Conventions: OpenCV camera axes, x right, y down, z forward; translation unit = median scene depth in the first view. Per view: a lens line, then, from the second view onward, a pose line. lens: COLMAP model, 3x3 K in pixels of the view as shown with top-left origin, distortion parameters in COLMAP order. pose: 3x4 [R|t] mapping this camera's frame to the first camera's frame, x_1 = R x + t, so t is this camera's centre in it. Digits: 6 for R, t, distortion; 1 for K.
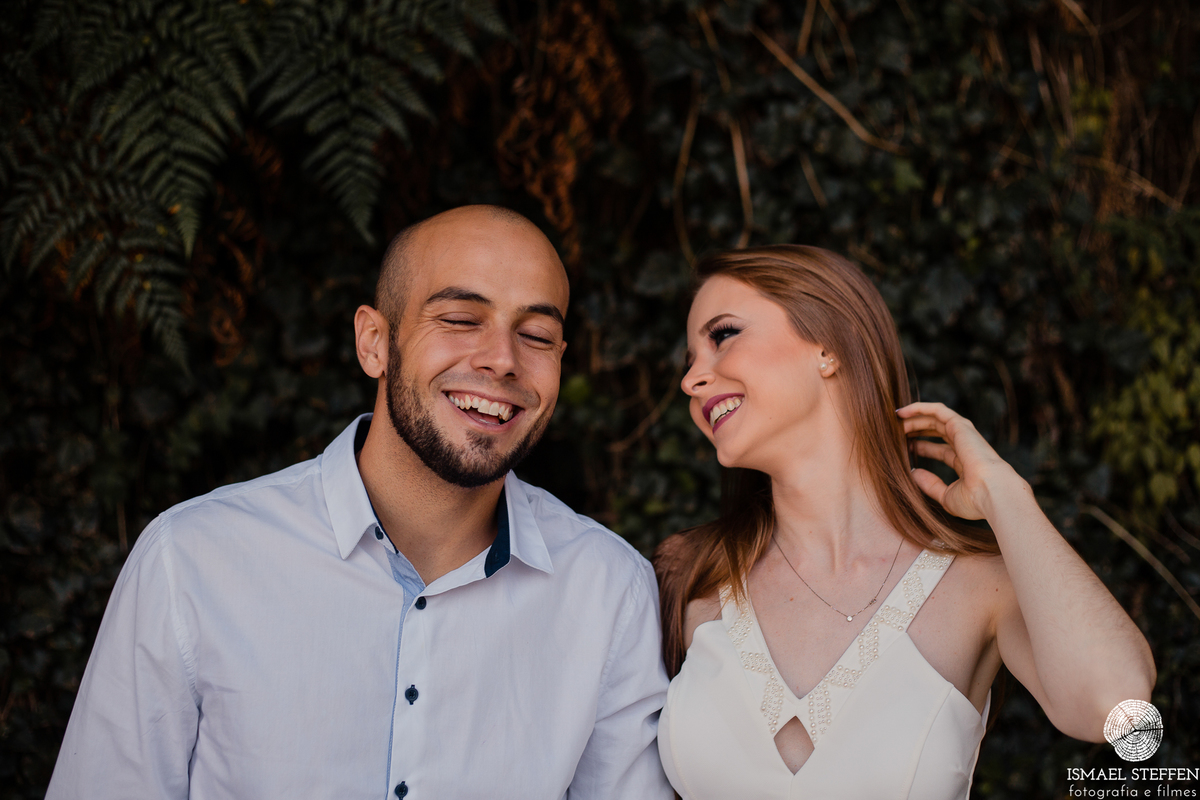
lens RADIAL K [[1795.7, 0, 600.0], [0, 1795.7, 400.0], [0, 0, 1]] dist [-0.100476, -0.070478]
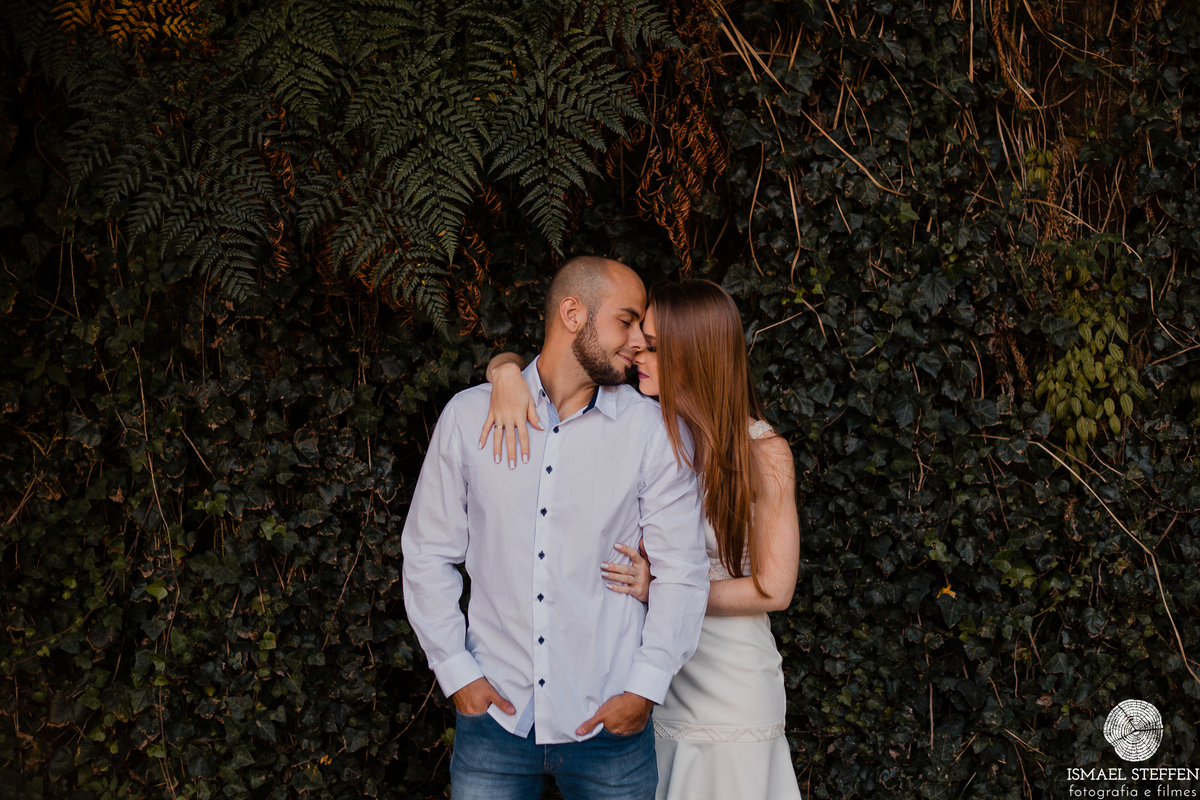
lens RADIAL K [[1795.7, 0, 600.0], [0, 1795.7, 400.0], [0, 0, 1]] dist [-0.100476, -0.070478]
pose [[0.999983, 0.000752, -0.005853, -0.071039], [-0.000842, 0.999881, -0.015390, 0.051030], [0.005841, 0.015395, 0.999864, -0.462740]]
